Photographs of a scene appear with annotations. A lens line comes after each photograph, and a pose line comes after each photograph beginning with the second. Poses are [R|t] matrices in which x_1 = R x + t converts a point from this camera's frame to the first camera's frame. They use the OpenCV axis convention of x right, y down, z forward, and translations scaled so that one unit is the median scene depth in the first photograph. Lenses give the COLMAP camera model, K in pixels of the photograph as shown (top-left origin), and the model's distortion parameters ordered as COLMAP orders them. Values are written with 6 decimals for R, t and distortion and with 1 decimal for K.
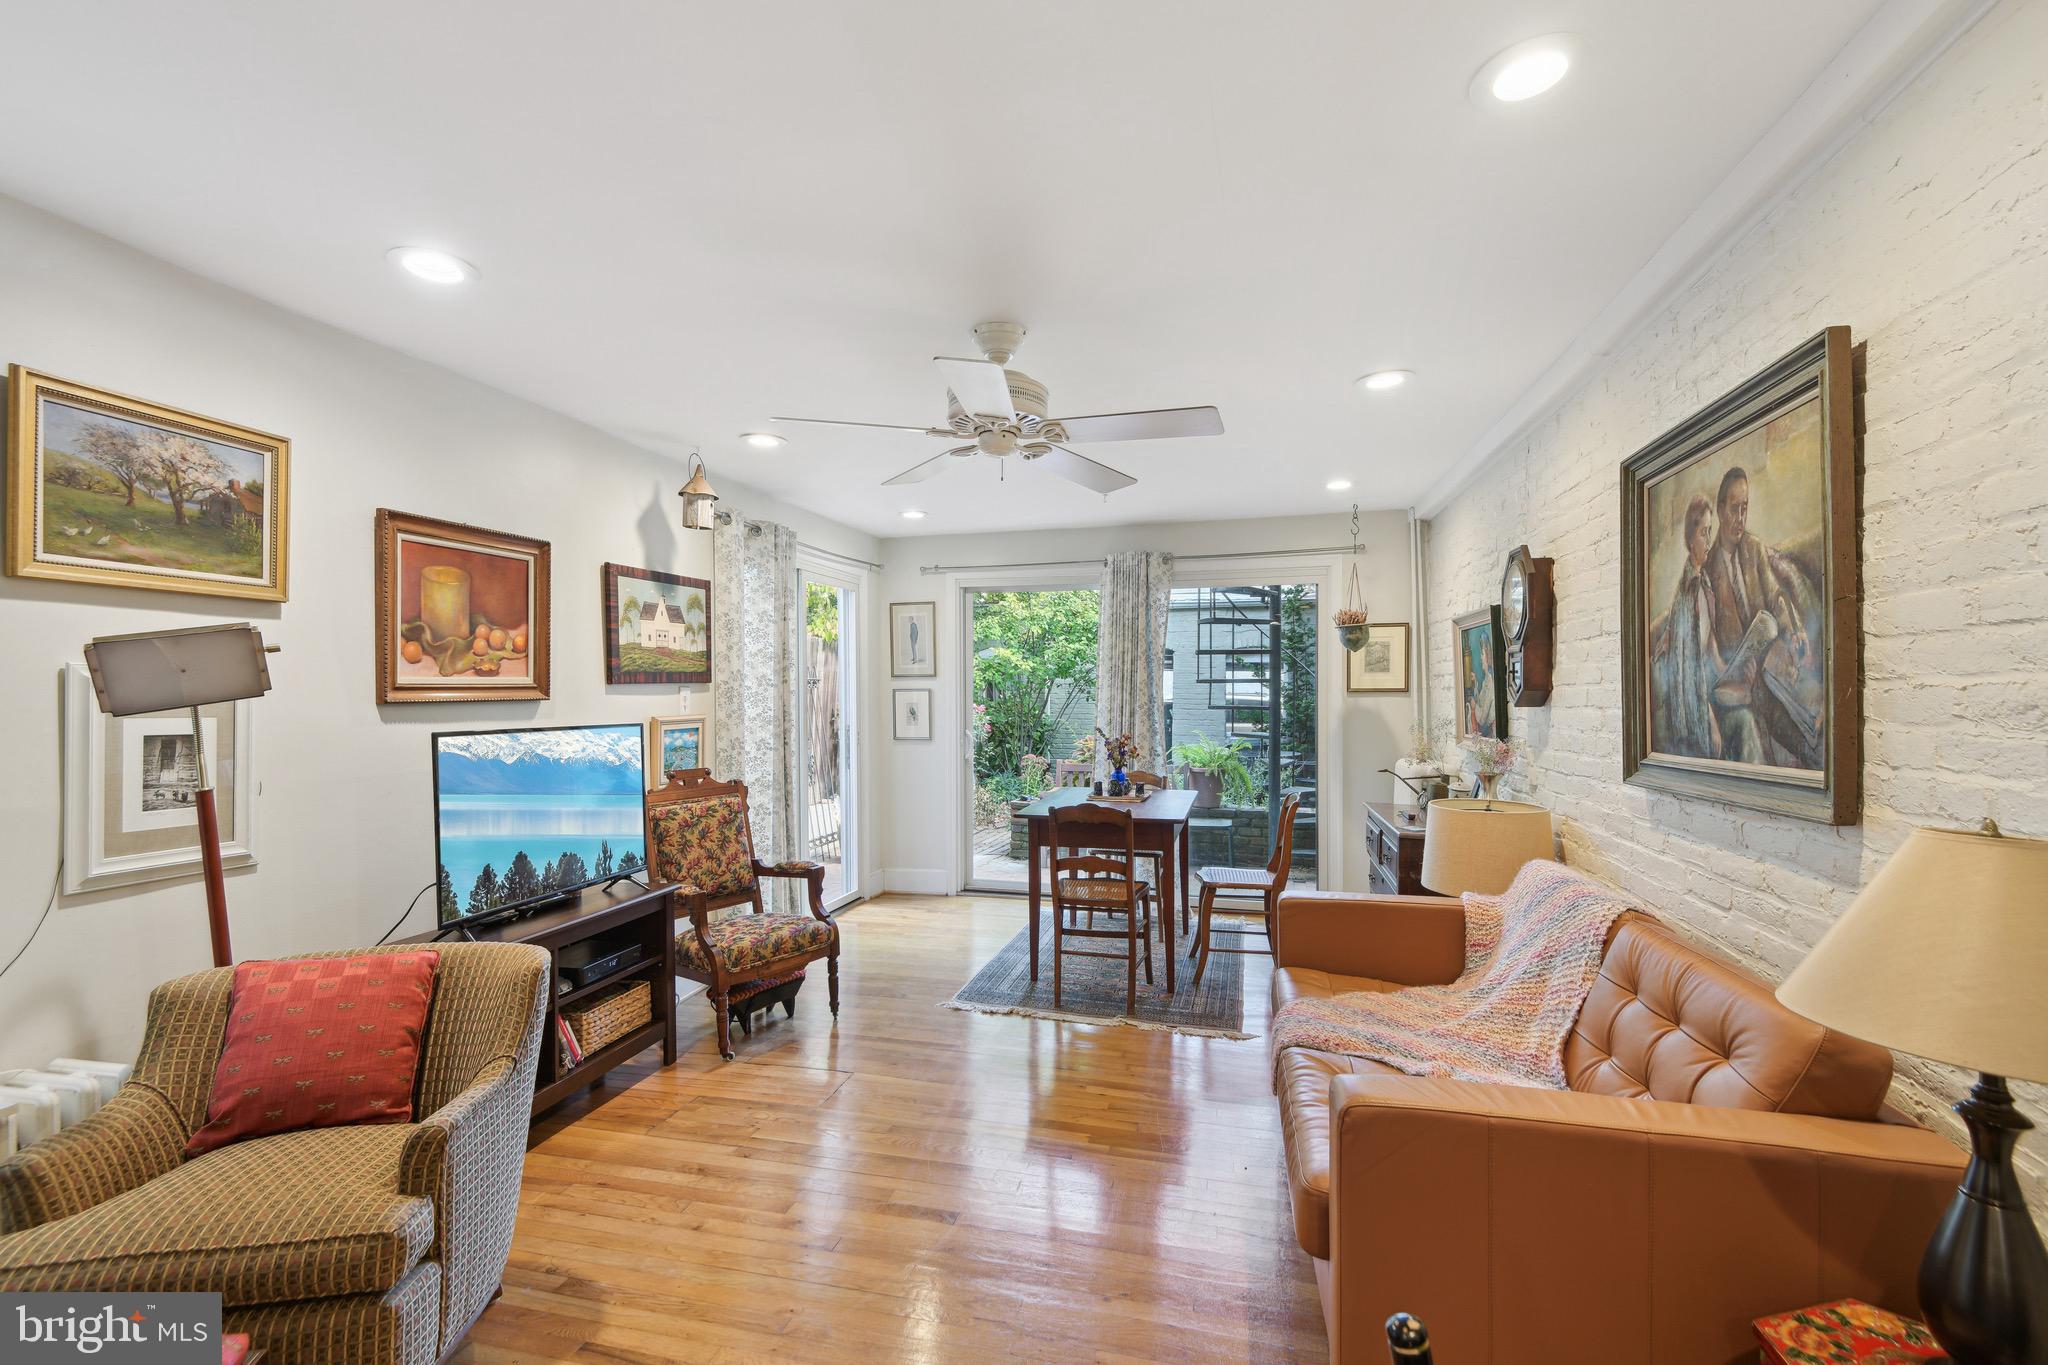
lens RADIAL K [[955.3, 0, 1014.6], [0, 955.3, 671.0], [0, 0, 1]] dist [0.010748, -0.001753]
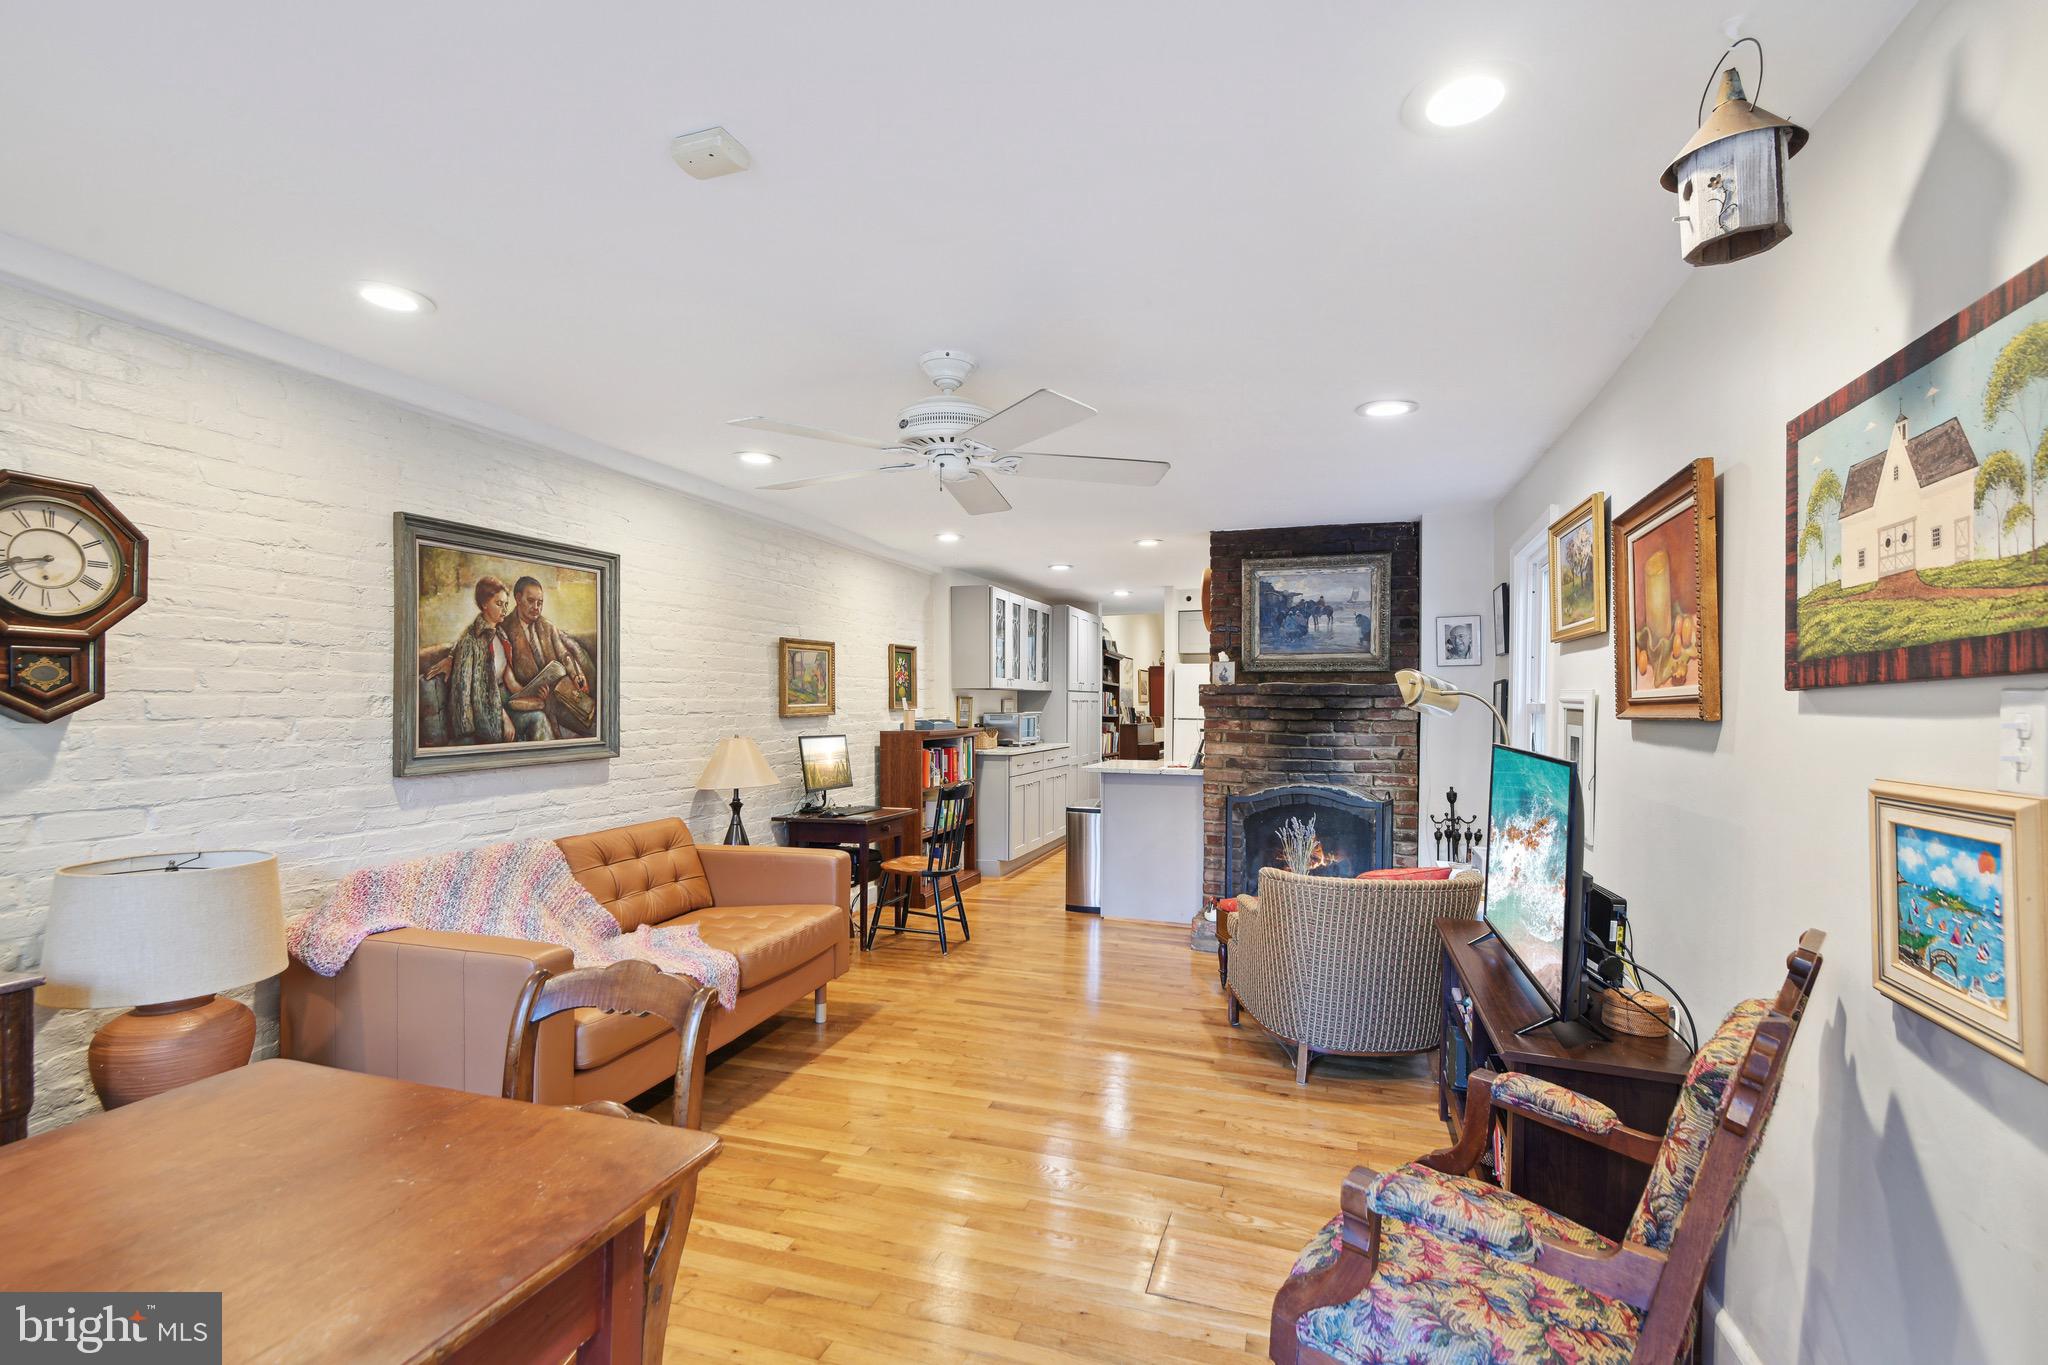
lens RADIAL K [[934.6, 0, 1015.7], [0, 934.6, 699.6], [0, 0, 1]] dist [0.036955, -0.011330]
pose [[-0.999840, -0.010202, -0.014660, -0.121725], [-0.009685, 0.999344, -0.034911, 0.068157], [0.015006, -0.034763, -0.999283, 2.705086]]
